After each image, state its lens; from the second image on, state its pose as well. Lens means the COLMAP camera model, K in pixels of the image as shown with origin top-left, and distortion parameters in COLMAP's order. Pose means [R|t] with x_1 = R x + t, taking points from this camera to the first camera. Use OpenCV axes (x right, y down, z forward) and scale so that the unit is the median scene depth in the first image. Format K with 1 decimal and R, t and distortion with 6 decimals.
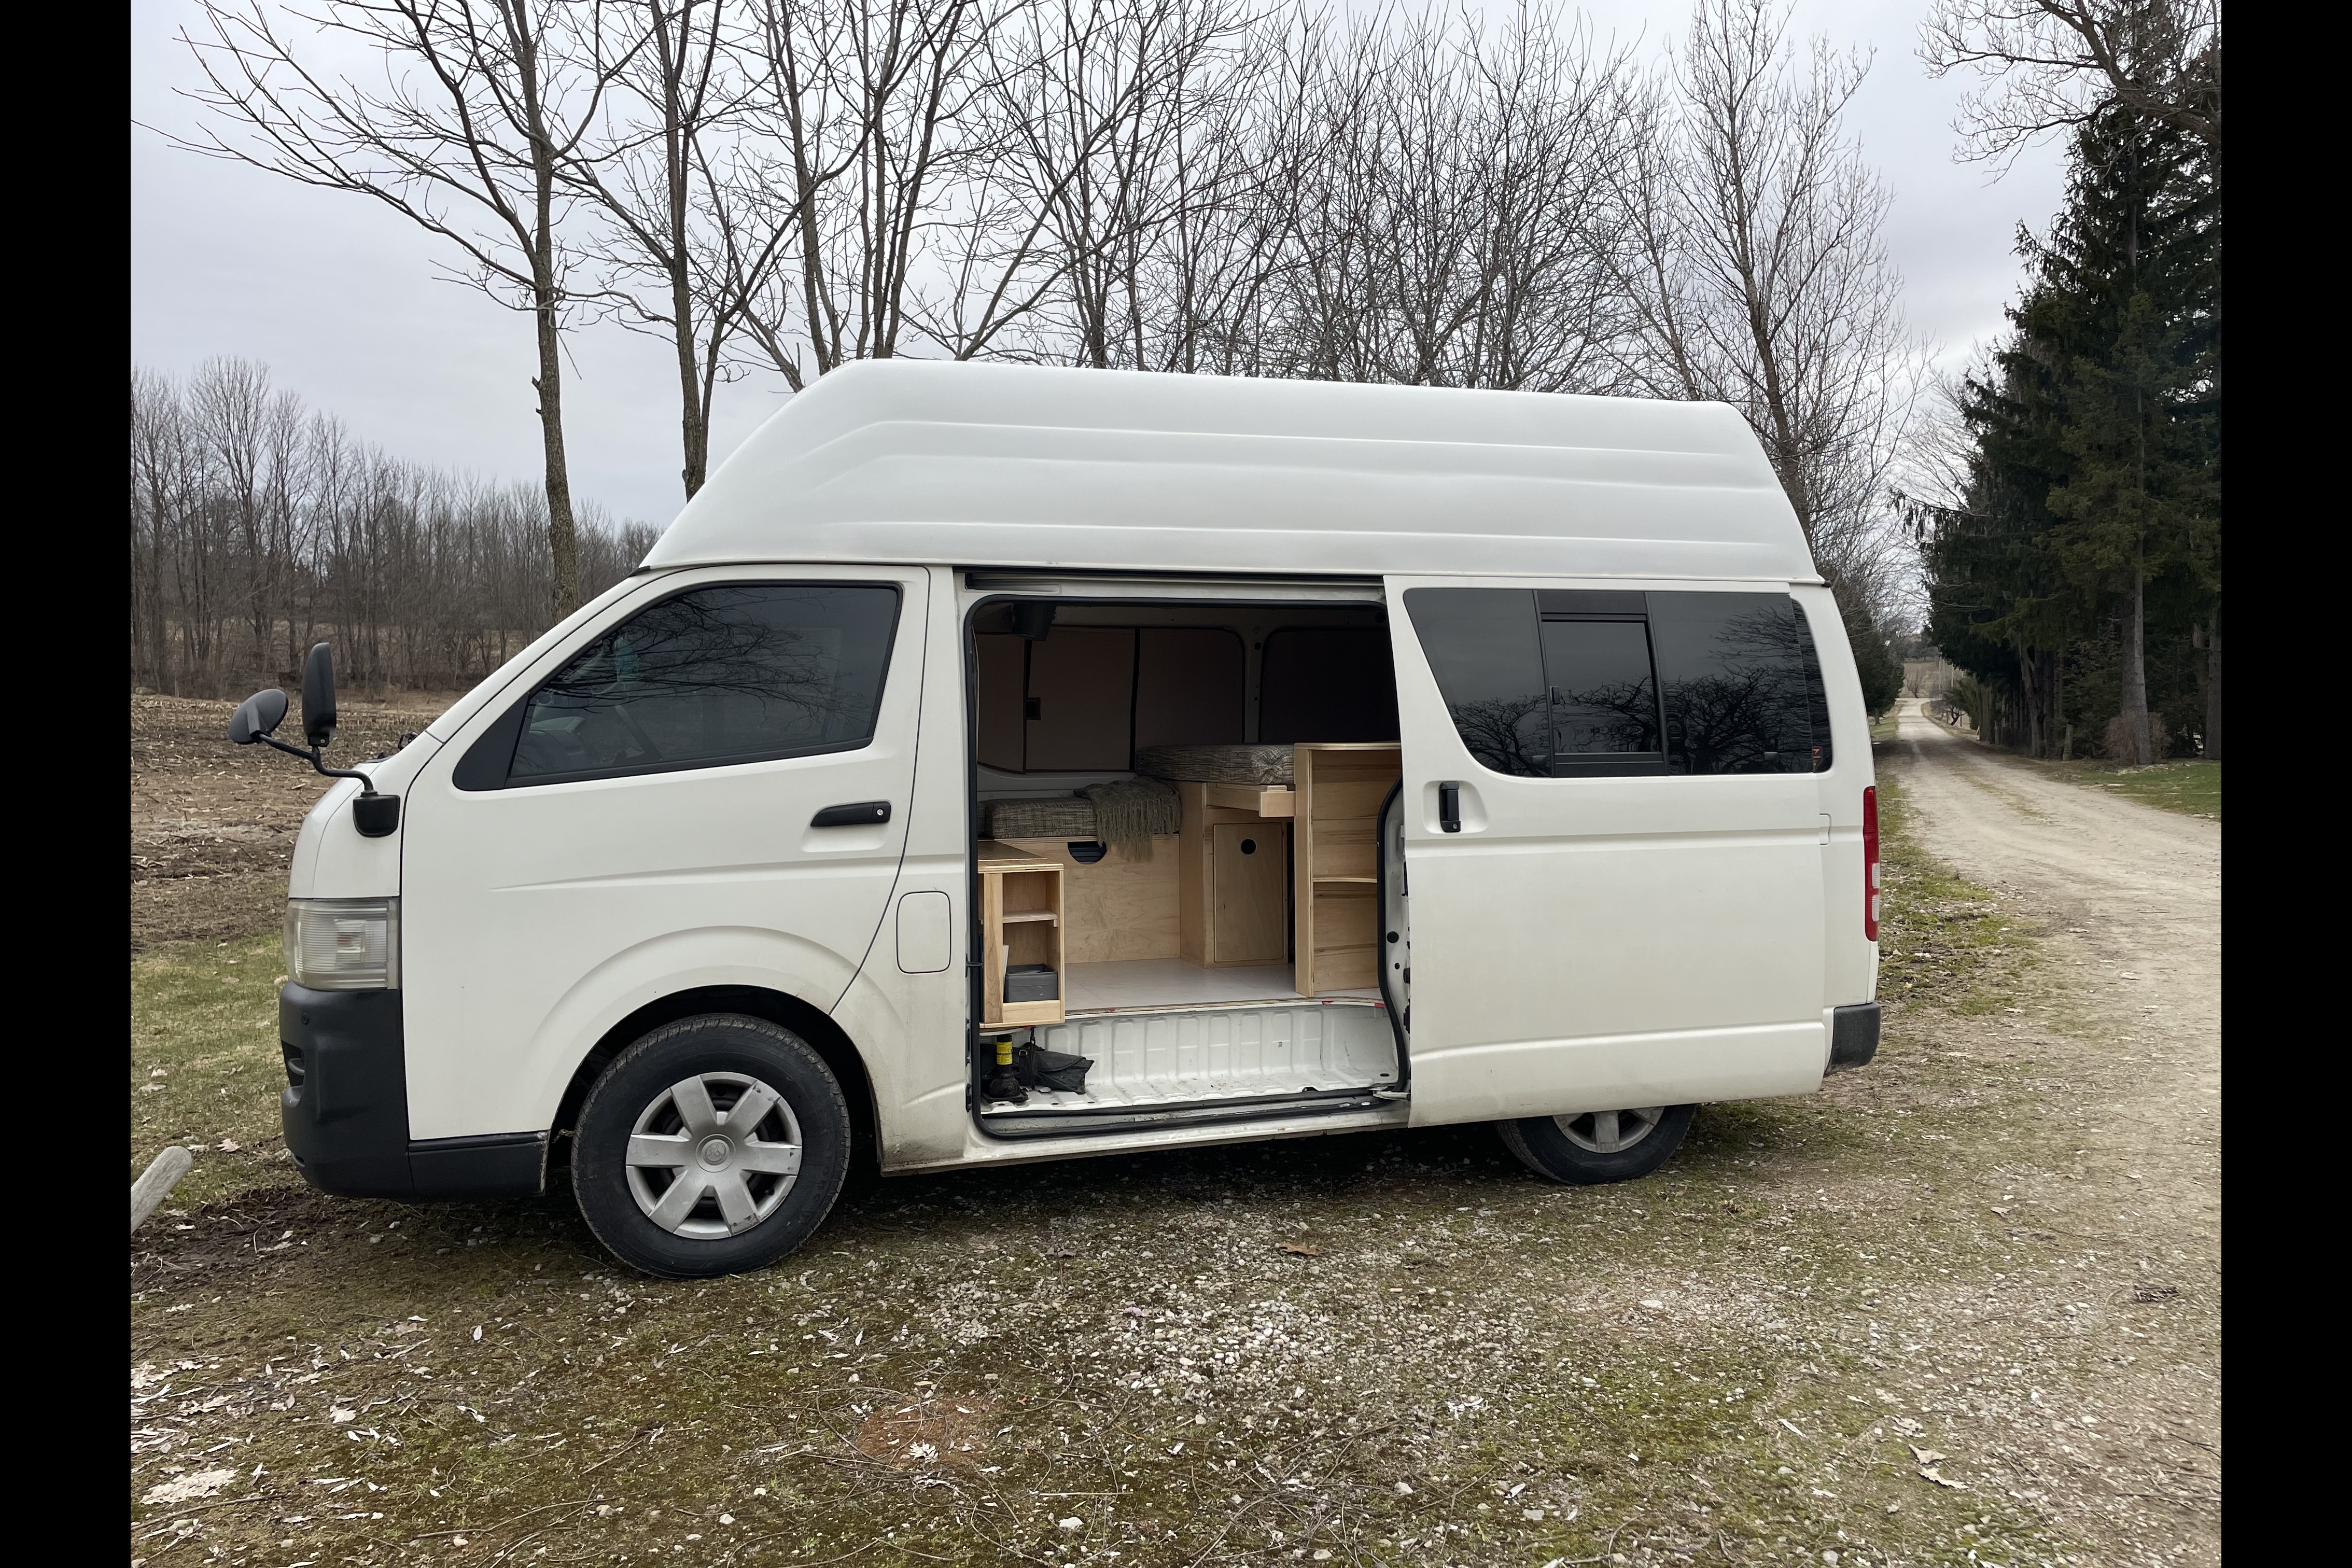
lens RADIAL K [[1514.6, 0, 1159.9], [0, 1514.6, 782.0], [0, 0, 1]] dist [0.084369, -0.001180]
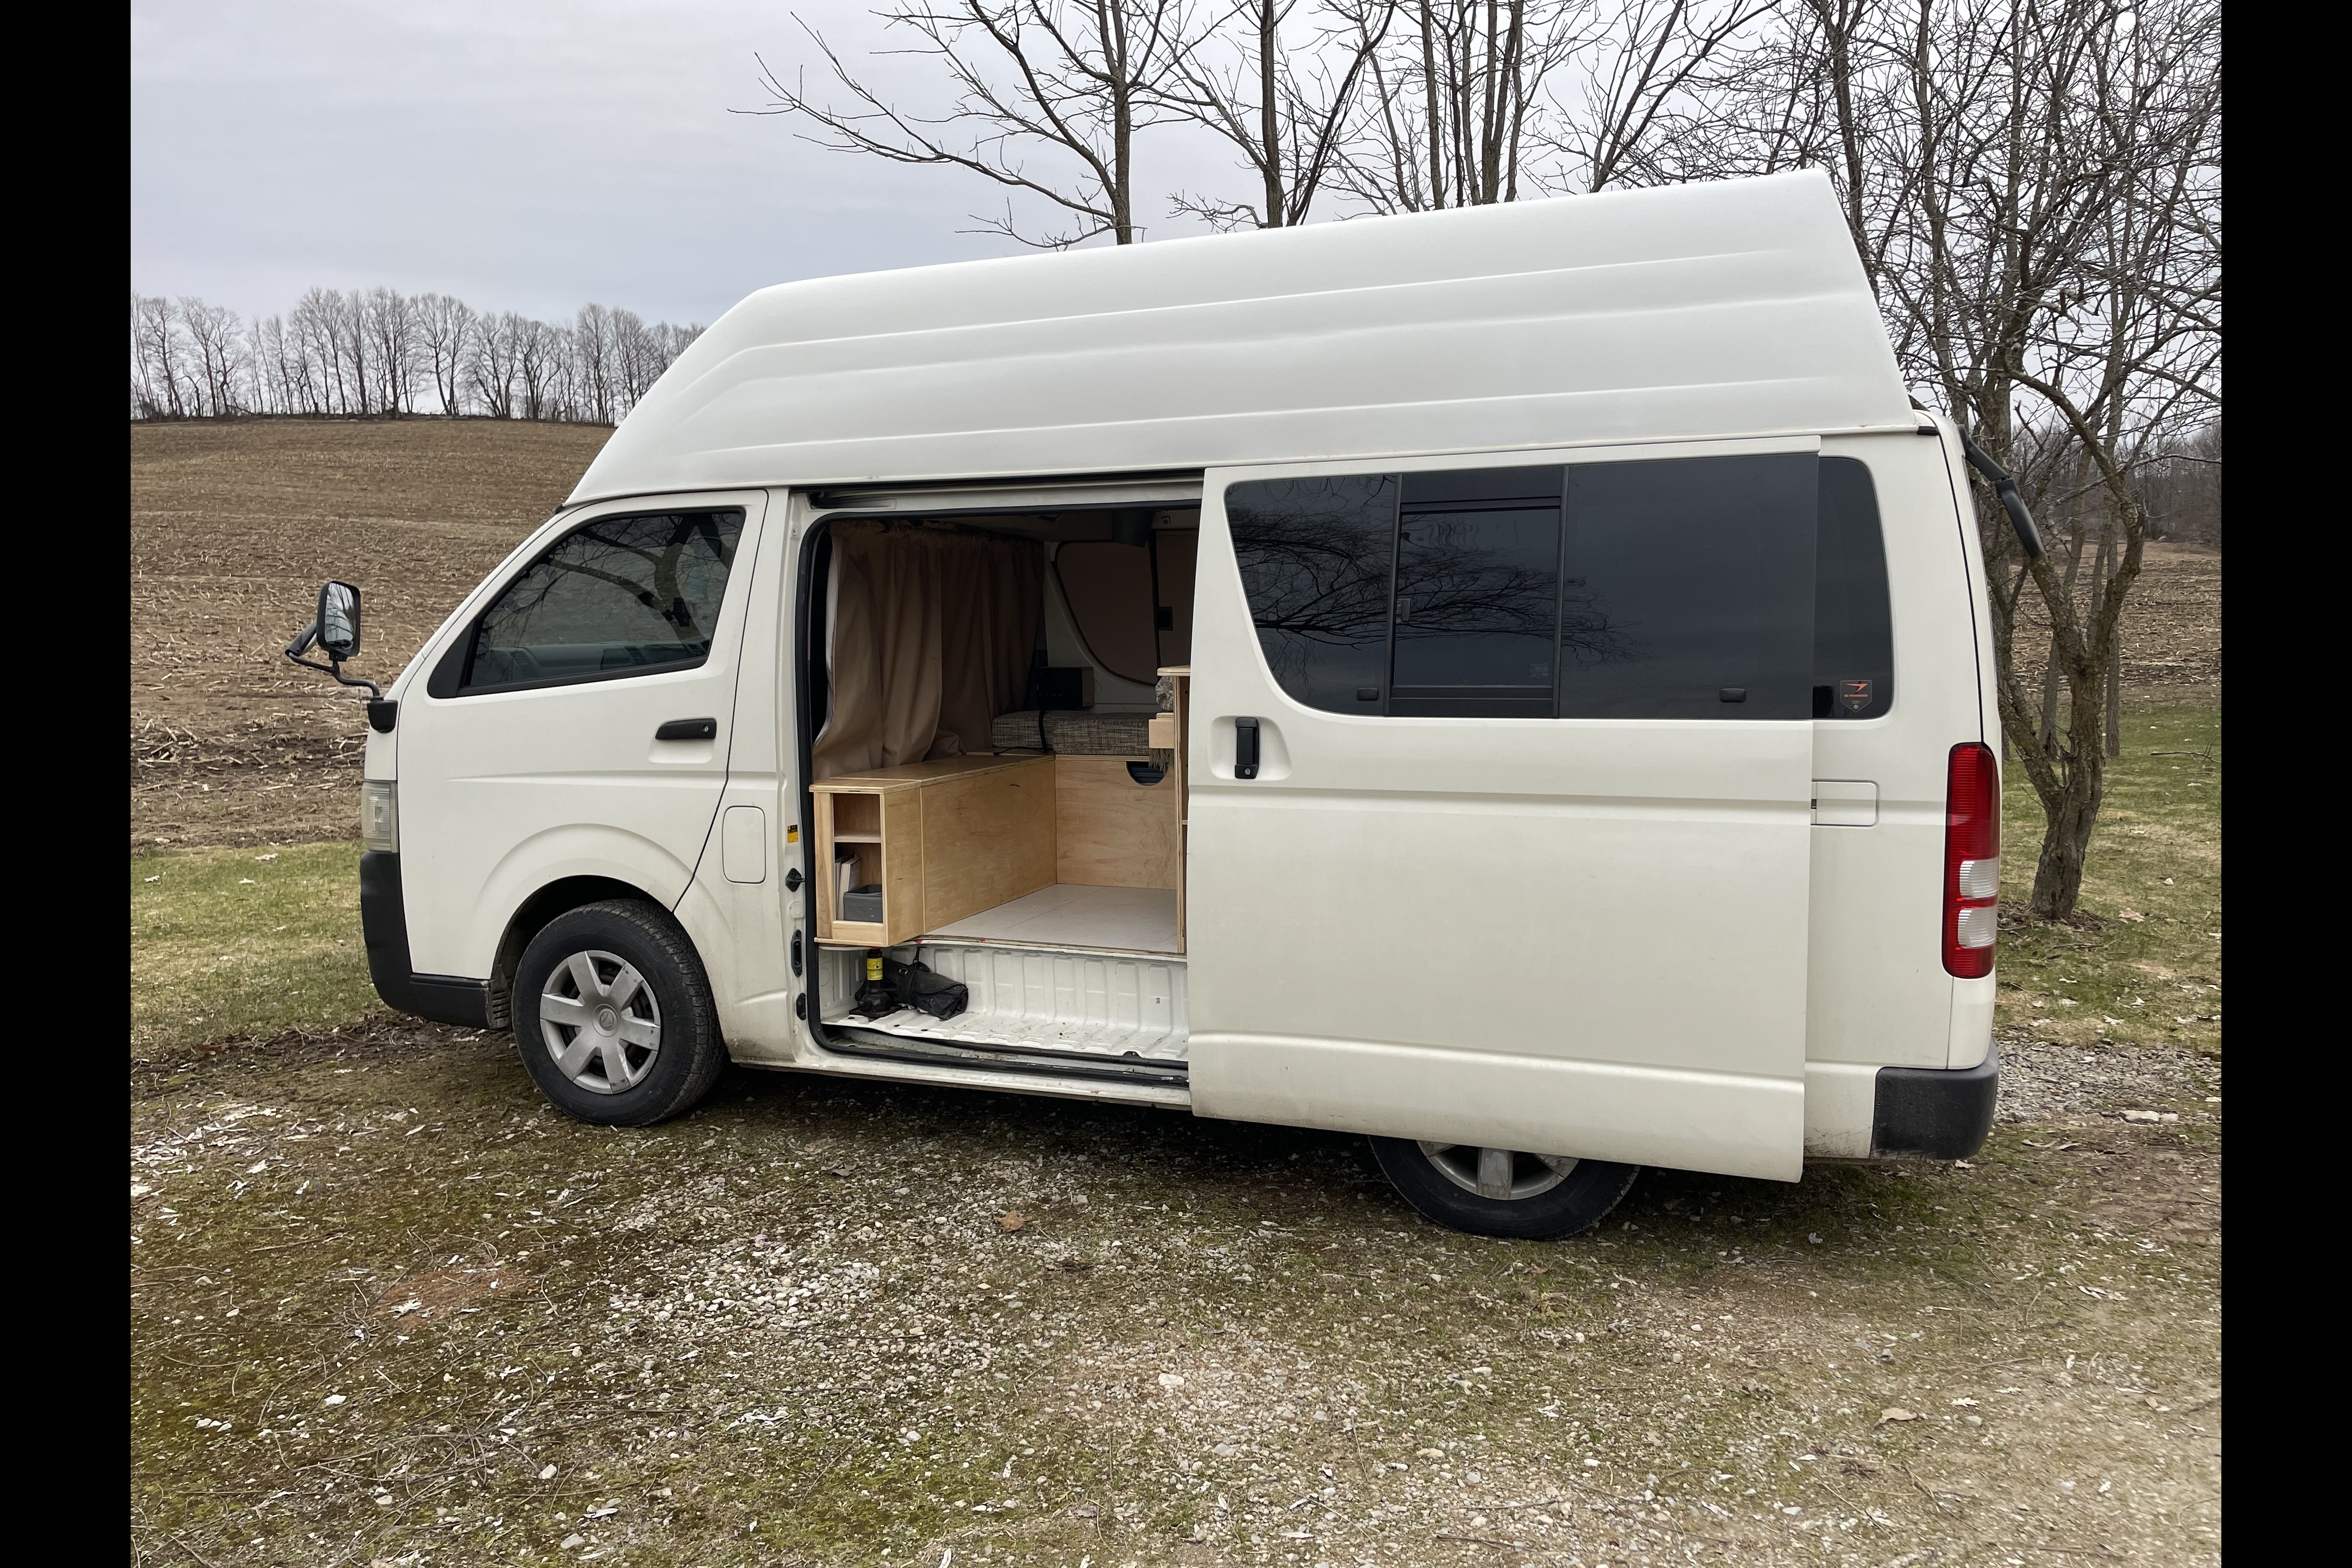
lens RADIAL K [[1514.6, 0, 1159.9], [0, 1514.6, 782.0], [0, 0, 1]] dist [0.084369, -0.001180]
pose [[0.800745, 0.061520, -0.595838, 0.648061], [-0.014475, 0.996409, 0.083427, -0.033455], [0.598831, -0.058179, 0.798760, 0.310320]]
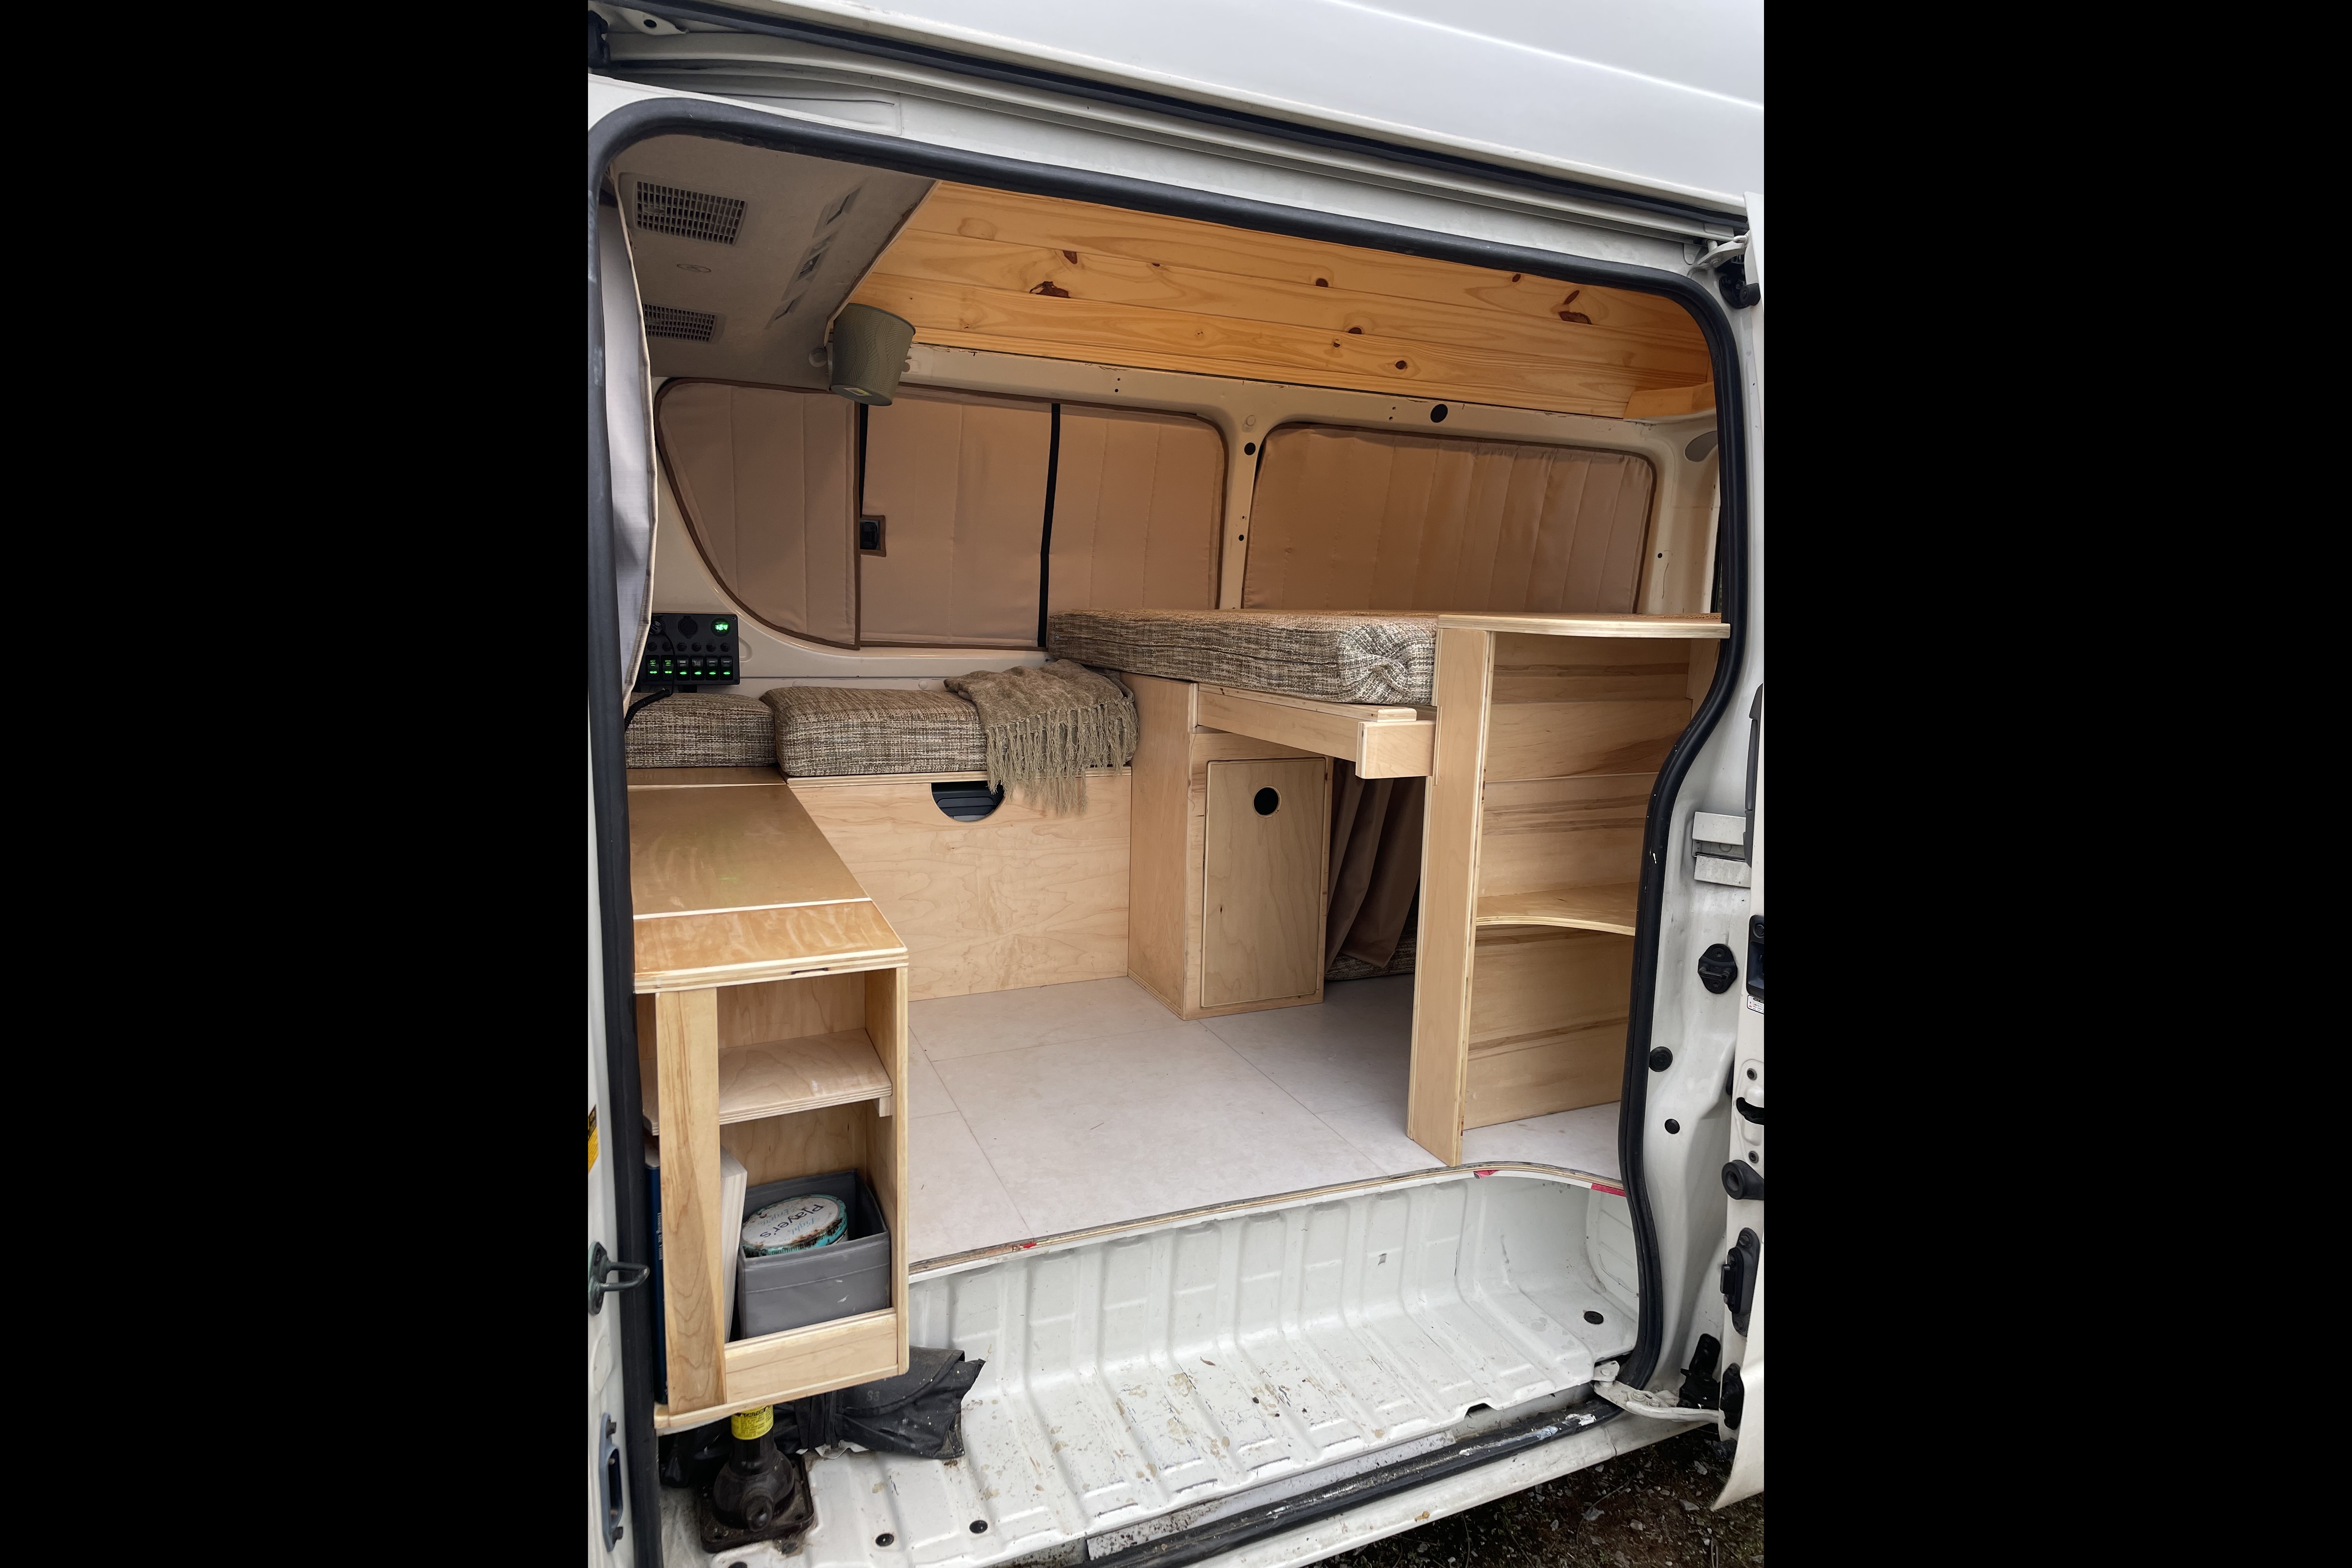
lens RADIAL K [[1185.7, 0, 1176.0], [0, 1185.7, 784.0], [0, 0, 1]] dist [0.026019, -0.000130]
pose [[0.990838, 0.014940, 0.134225, -0.038735], [-0.031482, 0.992033, 0.121977, -0.017735], [-0.131333, -0.125085, 0.983415, 0.707119]]
